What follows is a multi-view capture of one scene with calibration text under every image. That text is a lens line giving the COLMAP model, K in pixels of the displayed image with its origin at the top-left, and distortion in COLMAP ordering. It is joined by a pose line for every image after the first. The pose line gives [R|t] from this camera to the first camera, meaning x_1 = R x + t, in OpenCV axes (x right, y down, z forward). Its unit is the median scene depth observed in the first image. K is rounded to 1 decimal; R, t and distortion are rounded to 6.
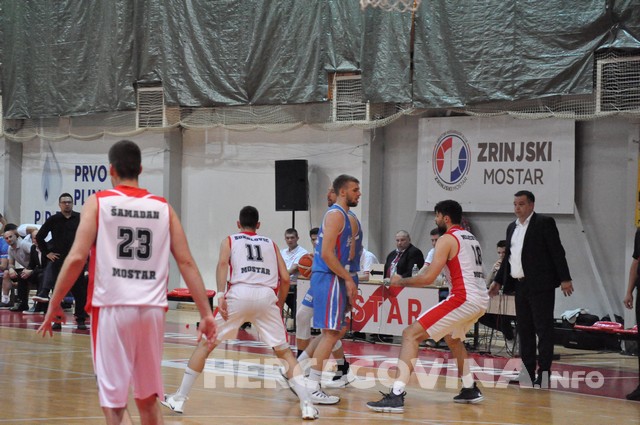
lens RADIAL K [[2156.2, 0, 296.5], [0, 2156.2, 204.8], [0, 0, 1]] dist [0.712743, 0.000000]
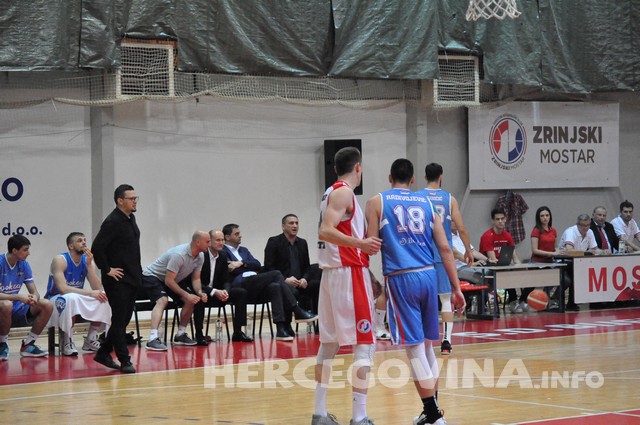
lens RADIAL K [[1855.5, 0, 323.3], [0, 1855.5, 224.3], [0, 0, 1]] dist [0.242537, 0.000000]
pose [[-0.009680, -0.036874, 0.999273, -0.869923], [0.017475, 0.999161, 0.037039, -0.015641], [-0.999800, 0.017821, -0.009027, 1.123500]]
